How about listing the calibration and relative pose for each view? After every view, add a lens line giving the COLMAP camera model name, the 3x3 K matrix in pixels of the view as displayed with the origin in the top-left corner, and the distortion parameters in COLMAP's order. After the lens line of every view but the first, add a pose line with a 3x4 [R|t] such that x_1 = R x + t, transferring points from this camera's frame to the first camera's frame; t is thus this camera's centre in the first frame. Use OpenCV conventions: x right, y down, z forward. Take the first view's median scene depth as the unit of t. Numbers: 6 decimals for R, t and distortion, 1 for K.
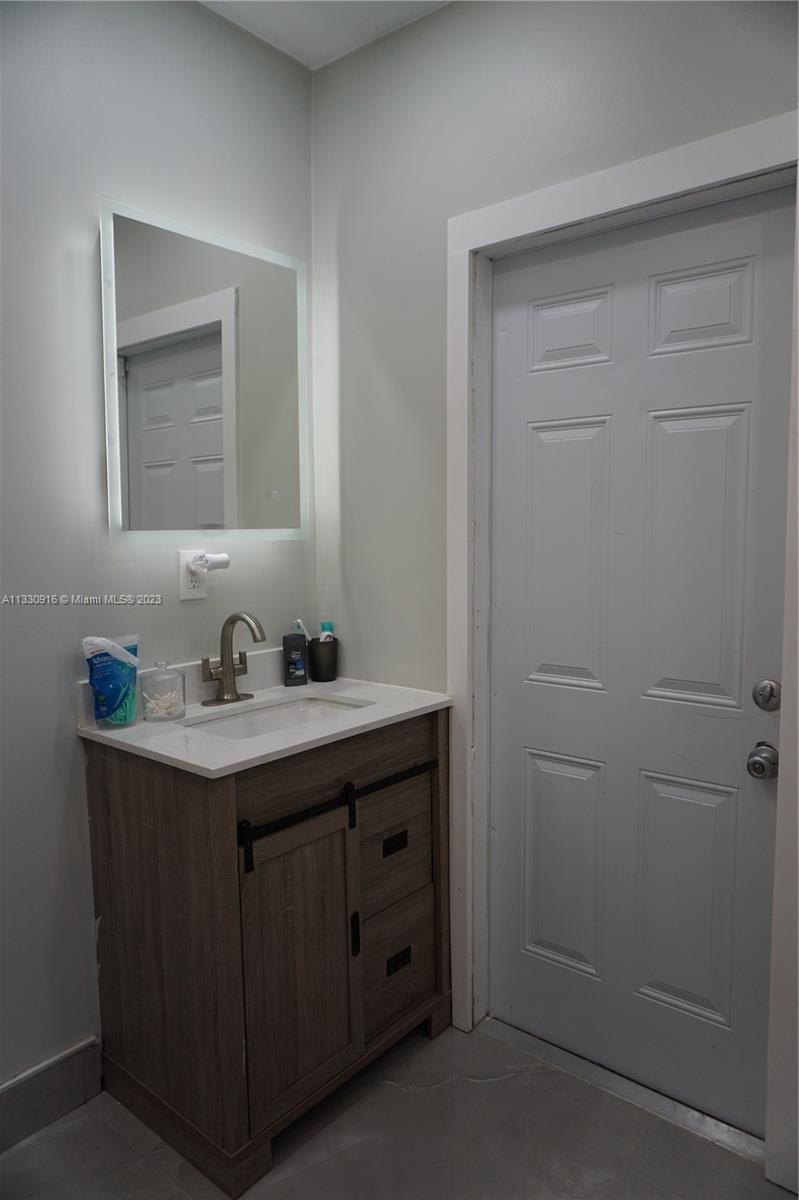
lens RADIAL K [[804.7, 0, 397.0], [0, 804.7, 592.9], [0, 0, 1]] dist [-0.019986, -0.001574]
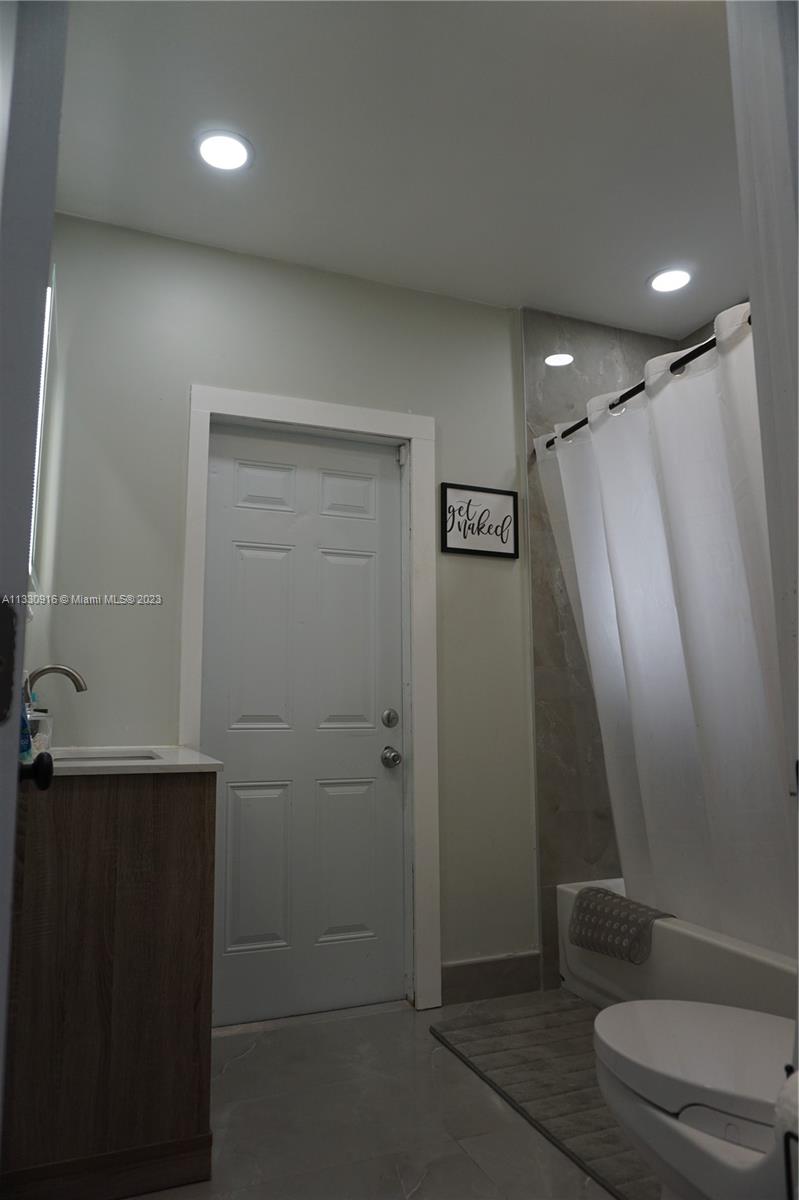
lens RADIAL K [[804.7, 0, 397.1], [0, 804.7, 604.2], [0, 0, 1]] dist [-0.019986, -0.001574]
pose [[0.476052, 0.122478, 0.870847, -0.989612], [0.071084, 0.981655, -0.176921, 0.178660], [-0.876540, 0.146127, 0.458612, 0.138000]]
